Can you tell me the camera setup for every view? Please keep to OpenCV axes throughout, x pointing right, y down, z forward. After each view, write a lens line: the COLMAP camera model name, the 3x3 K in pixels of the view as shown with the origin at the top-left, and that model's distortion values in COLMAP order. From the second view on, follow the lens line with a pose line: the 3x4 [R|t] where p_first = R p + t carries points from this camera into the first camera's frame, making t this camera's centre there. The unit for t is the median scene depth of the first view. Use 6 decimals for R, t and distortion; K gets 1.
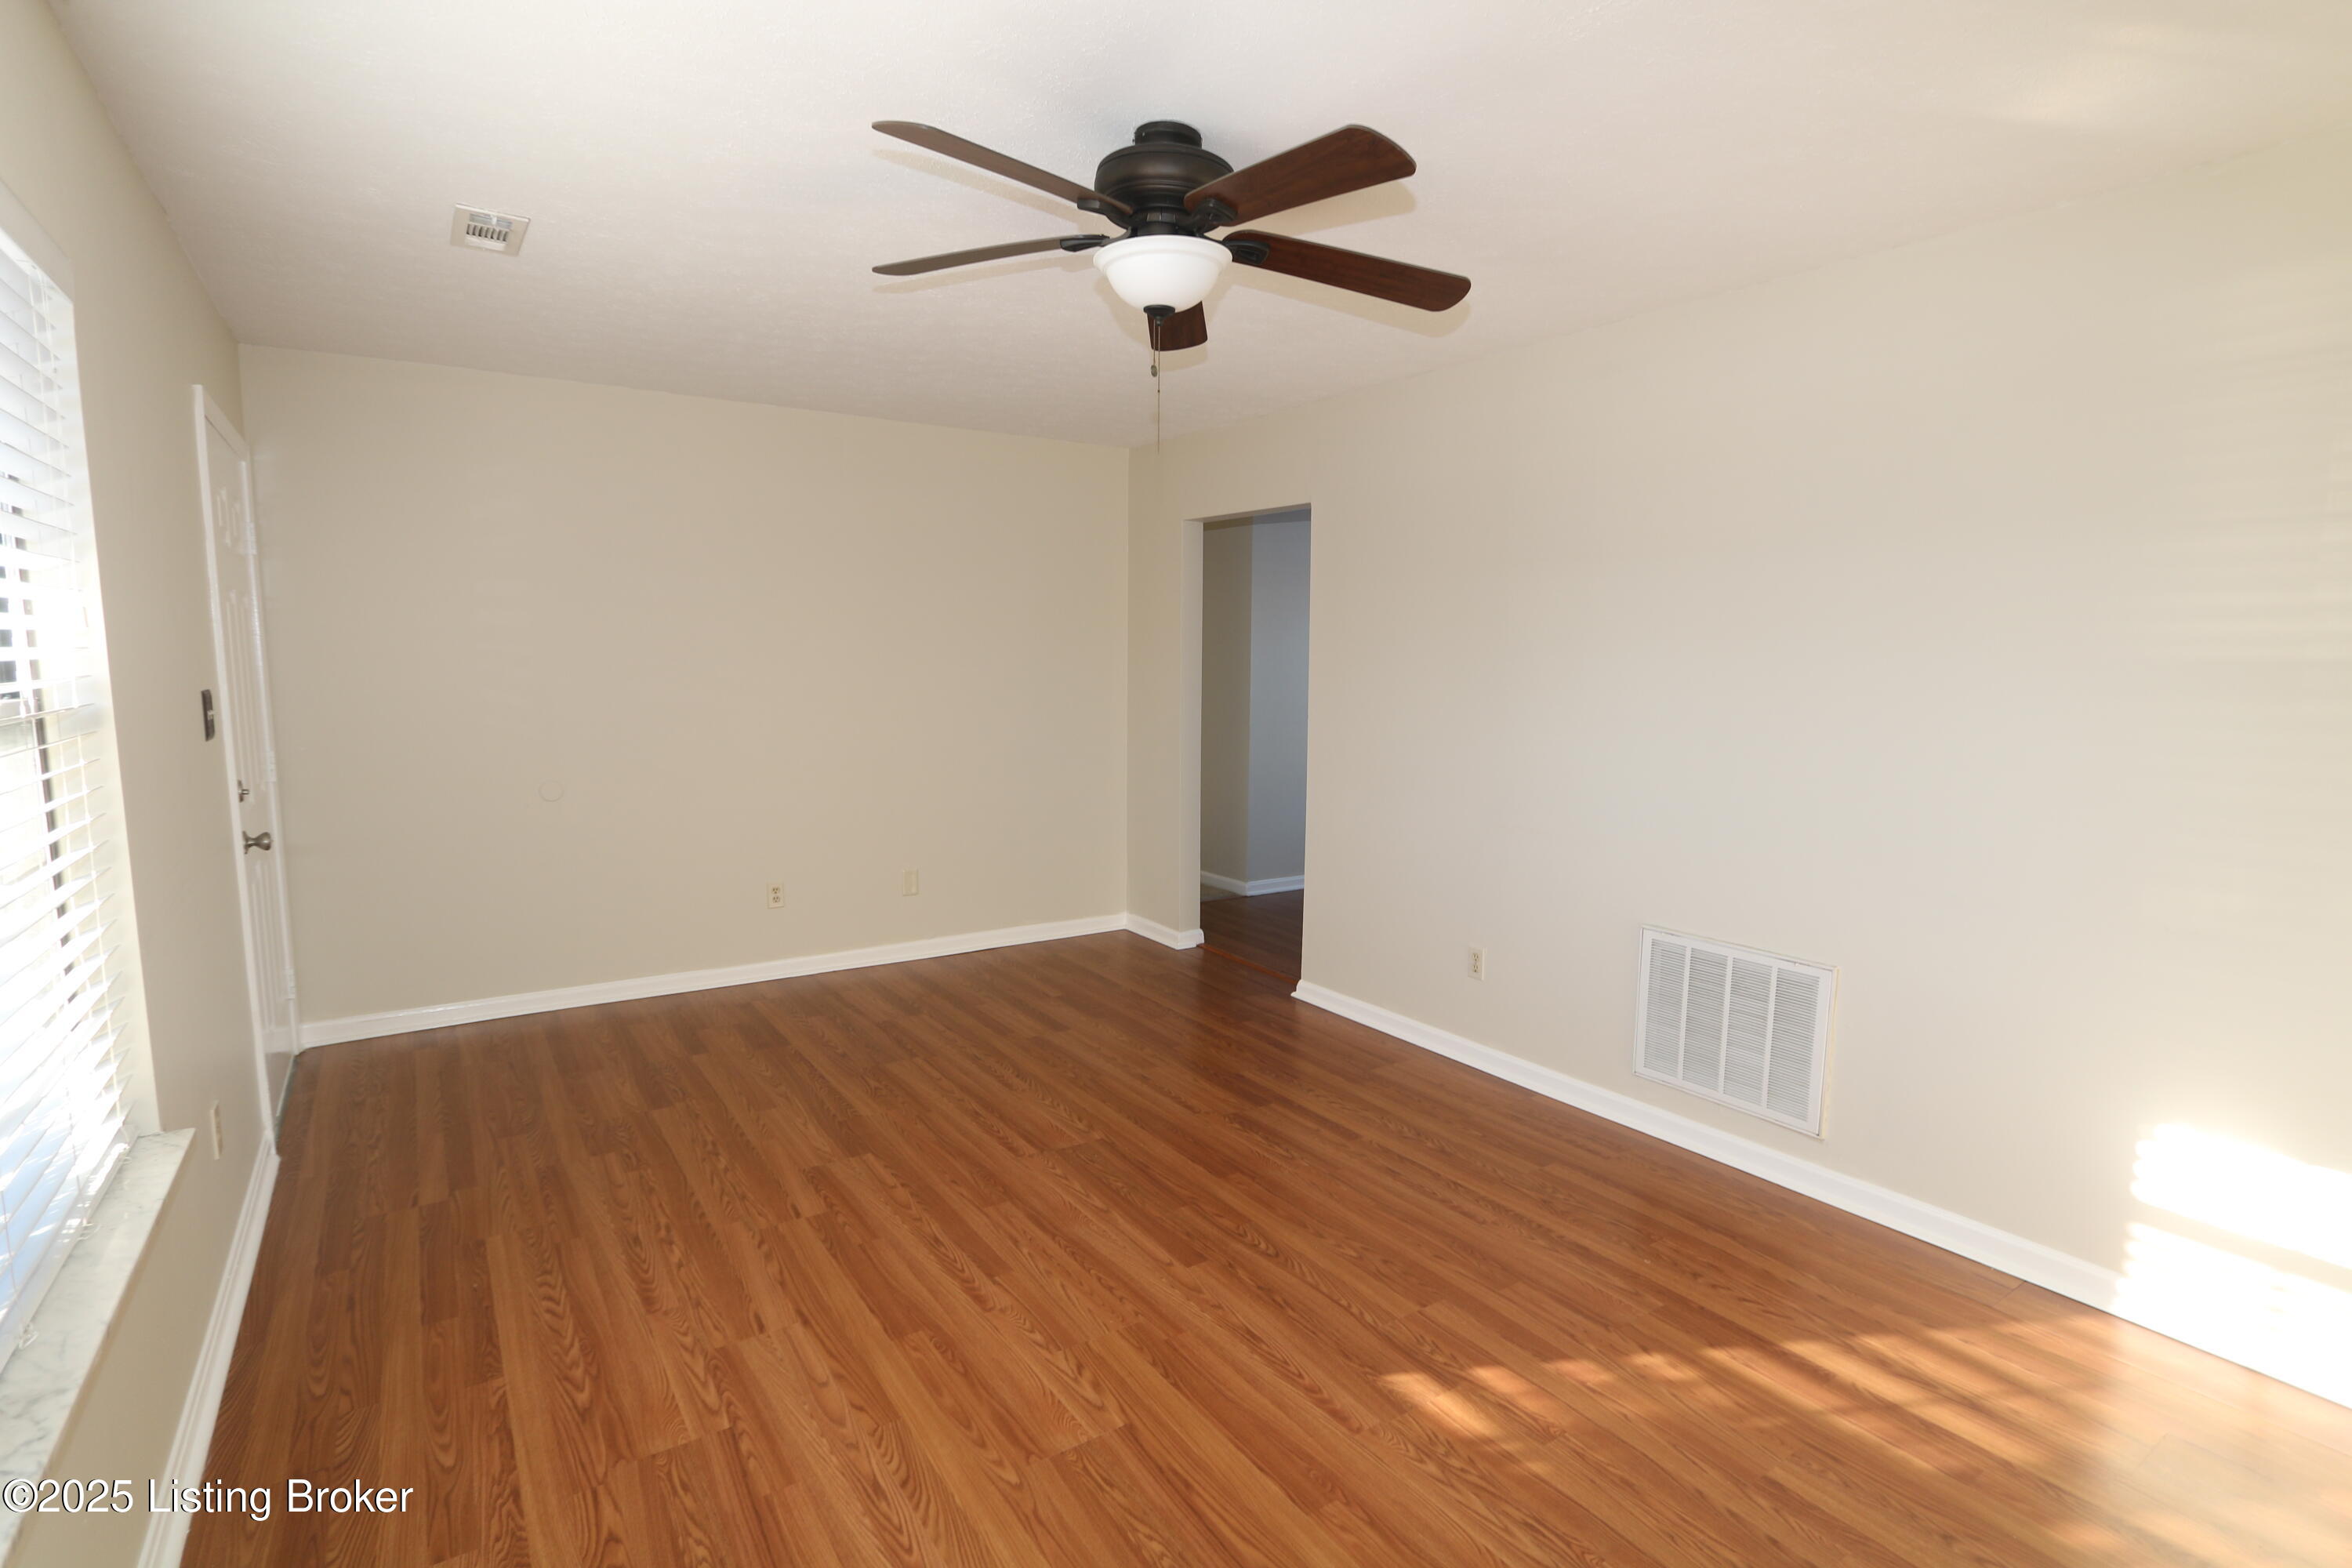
lens RADIAL K [[1133.8, 0, 1173.8], [0, 1133.8, 778.8], [0, 0, 1]] dist [-0.019681, 0.004376]
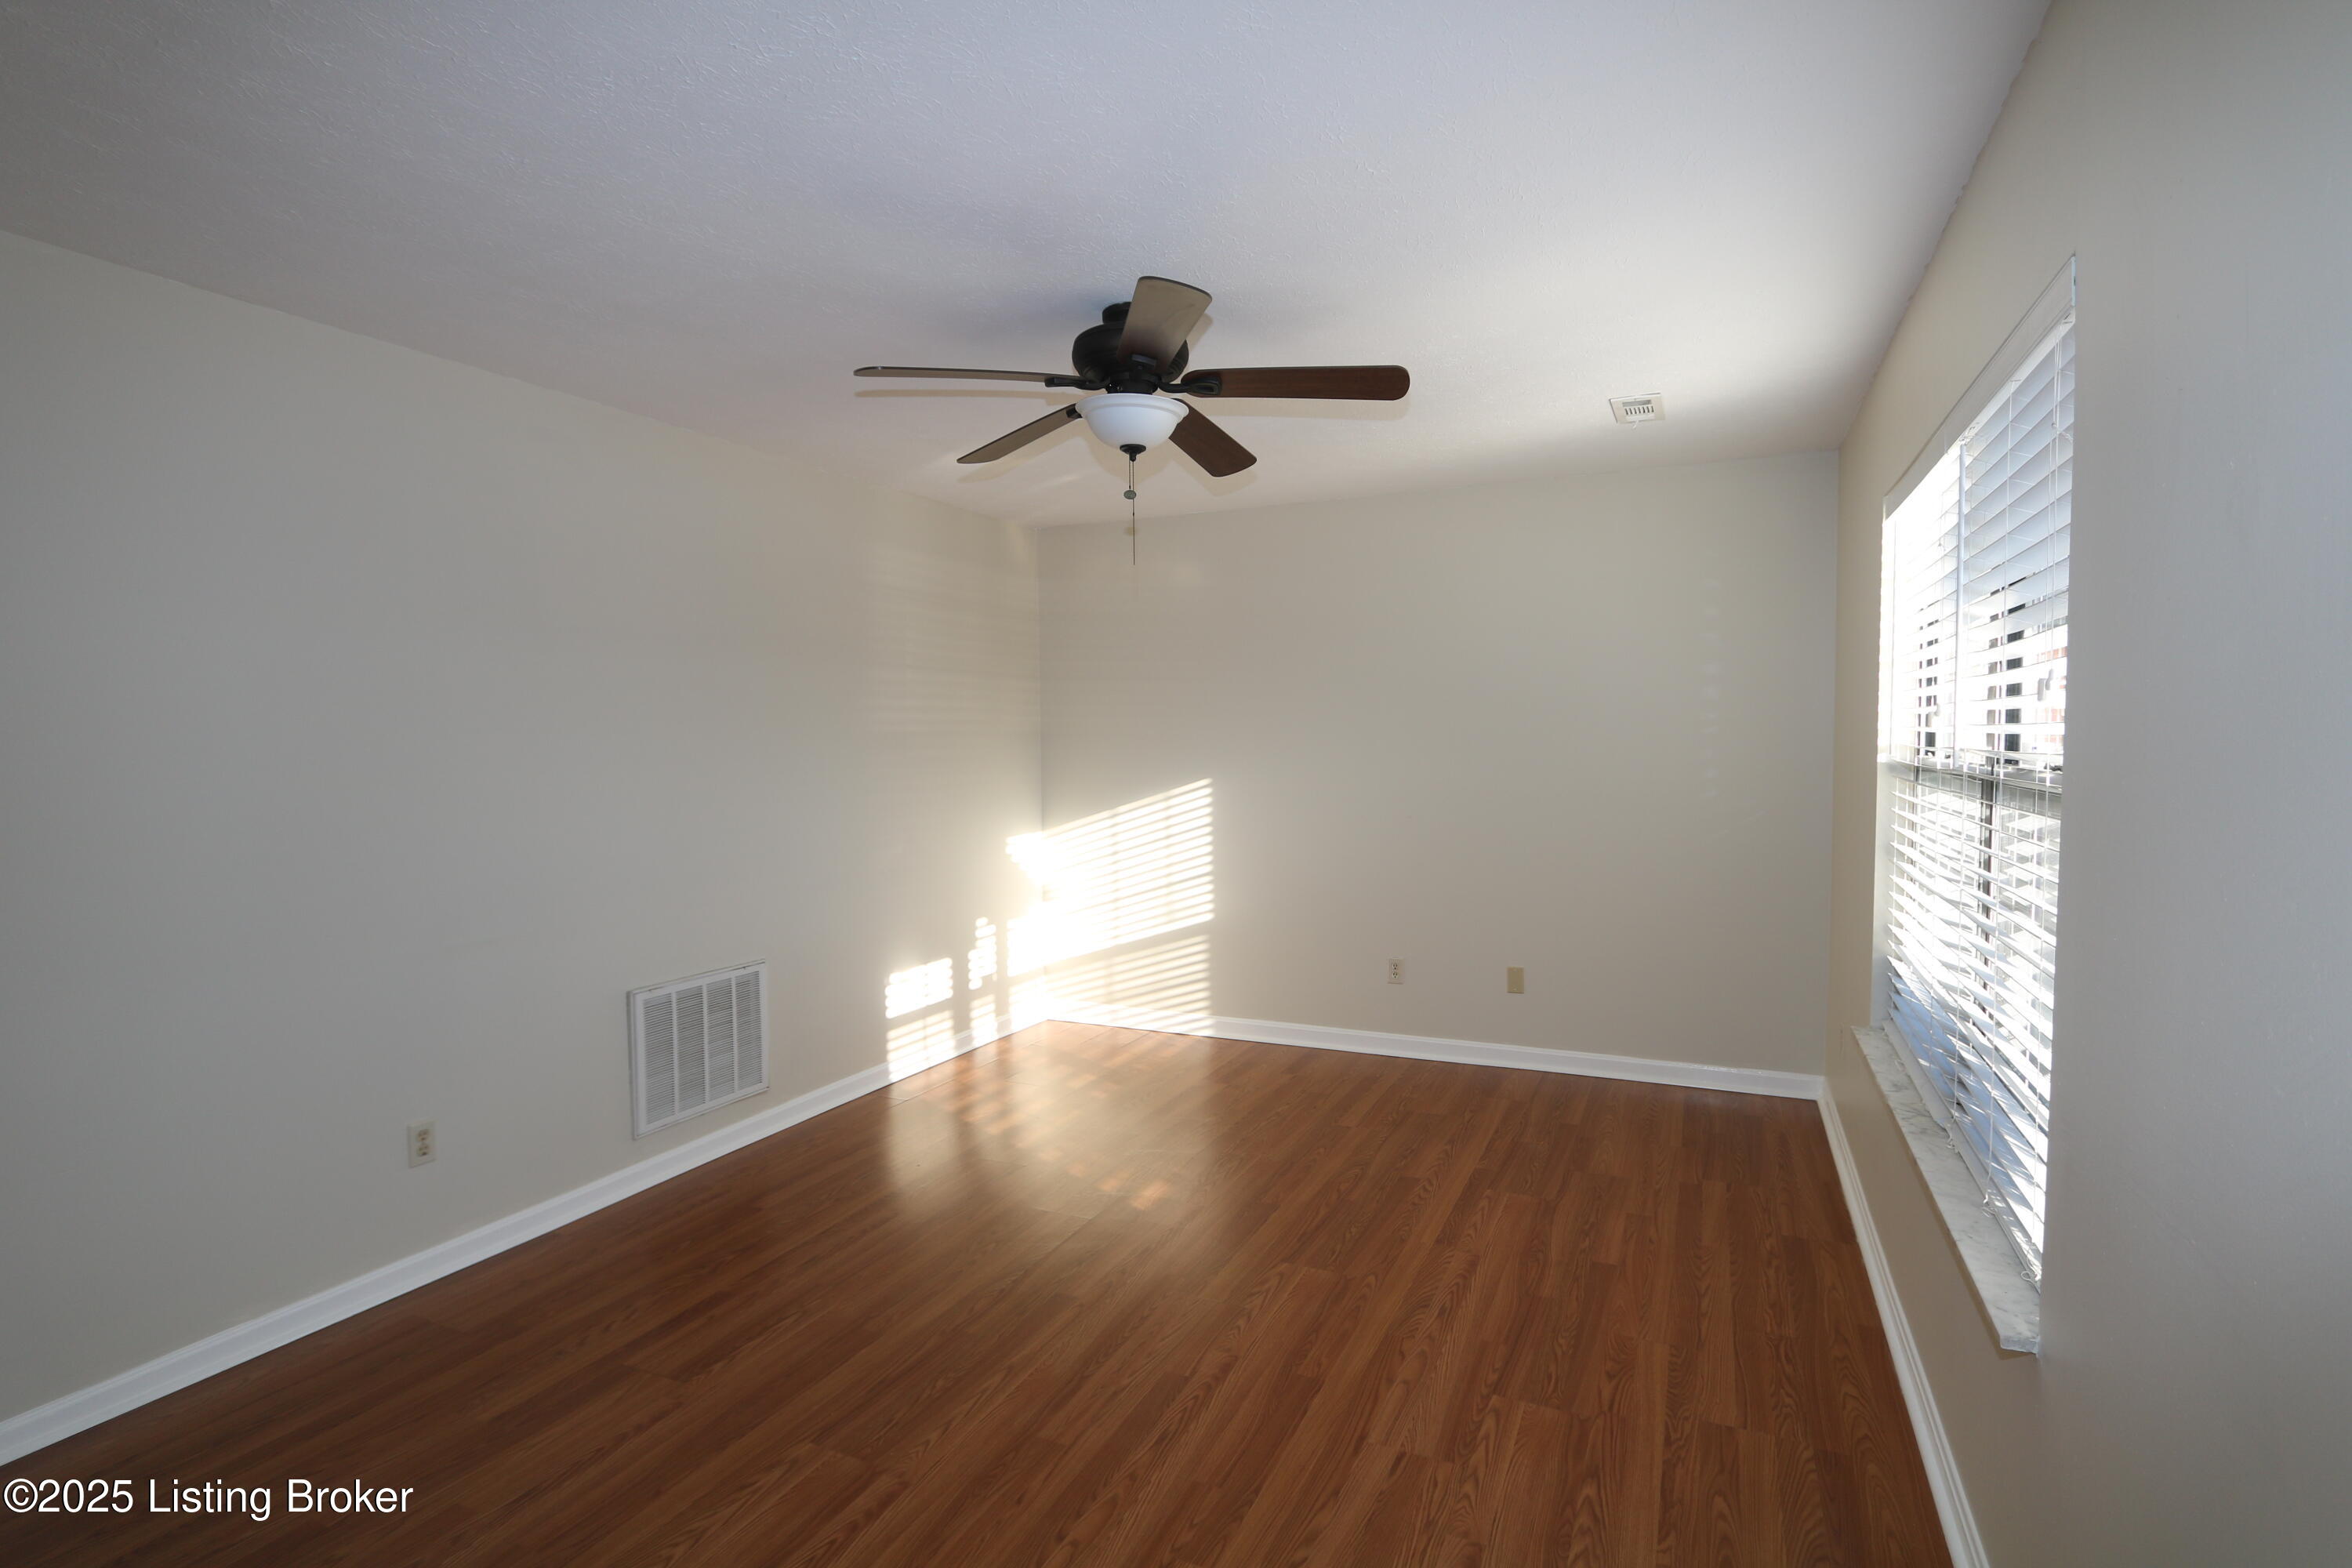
lens RADIAL K [[1133.8, 0, 1181.1], [0, 1133.8, 731.3], [0, 0, 1]] dist [-0.019681, 0.004376]
pose [[-0.515479, -0.001076, 0.856901, -0.989709], [0.096115, 0.993616, 0.059067, -0.163134], [-0.851495, 0.112809, -0.512085, 1.450942]]
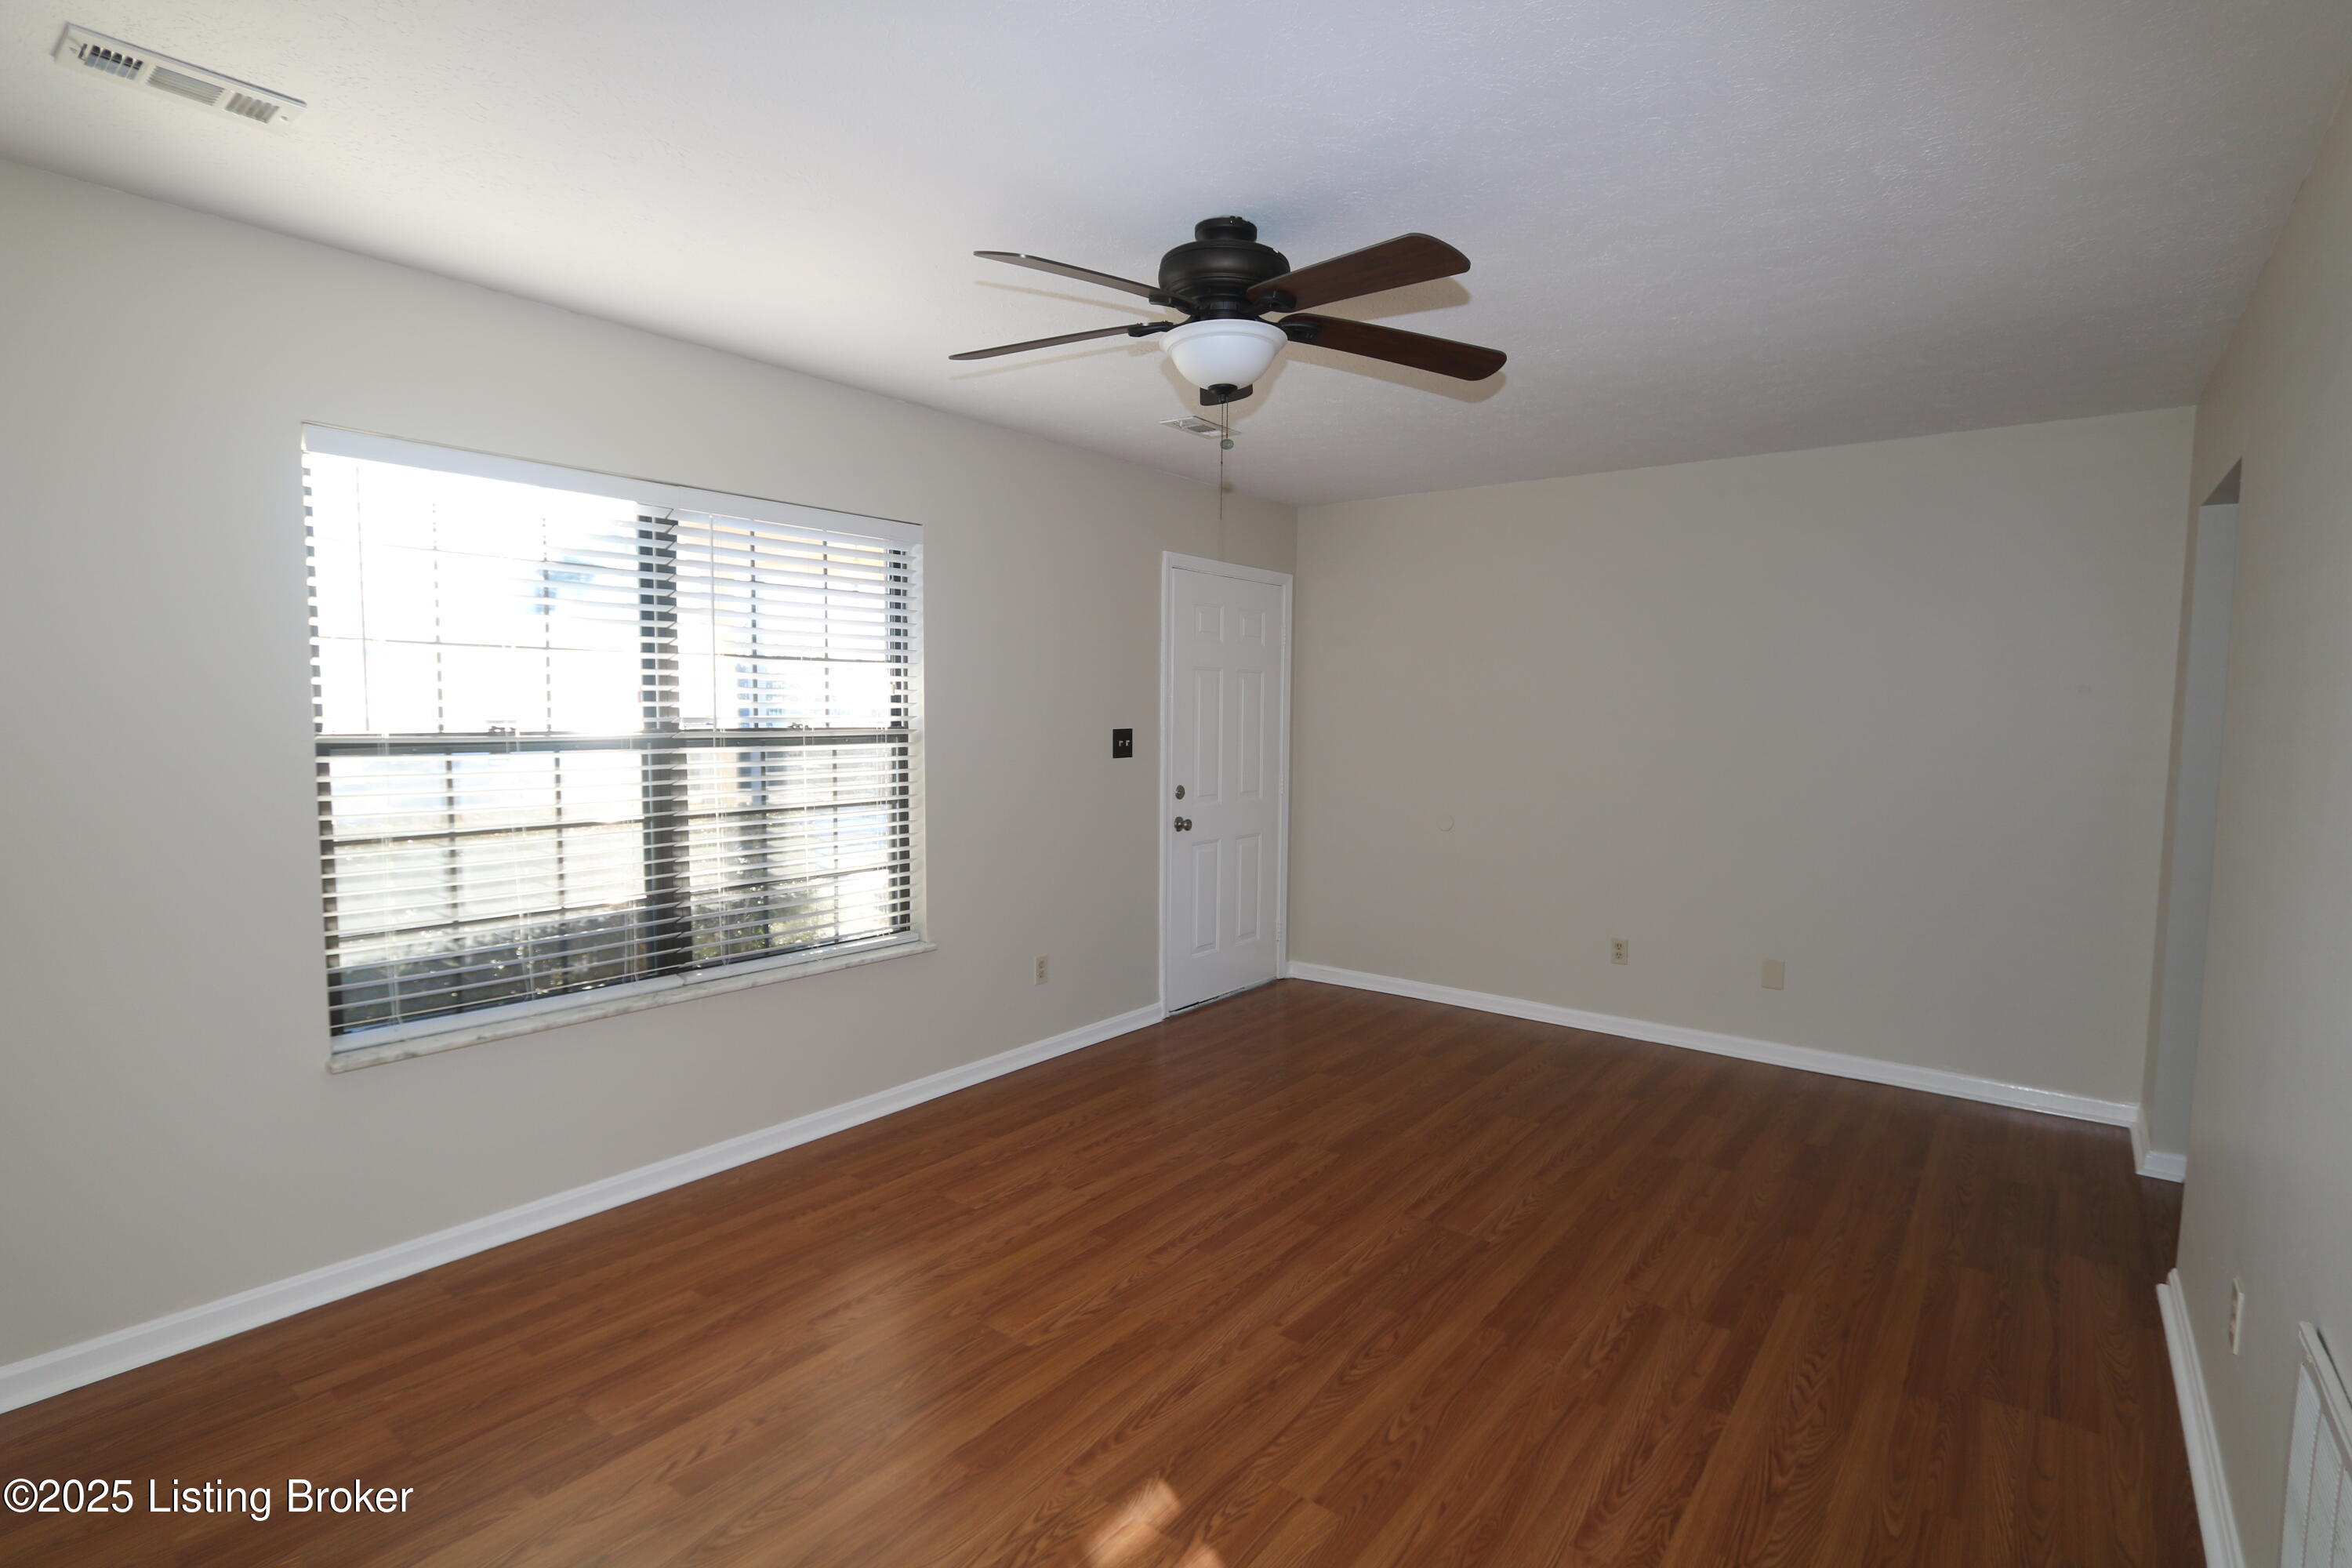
lens RADIAL K [[1133.8, 0, 1189.3], [0, 1133.8, 789.4], [0, 0, 1]] dist [-0.019681, 0.004376]
pose [[0.317119, 0.063966, -0.946226, 0.904554], [-0.108994, 0.993570, 0.030638, -0.056594], [0.942102, 0.093417, 0.322052, 0.588468]]
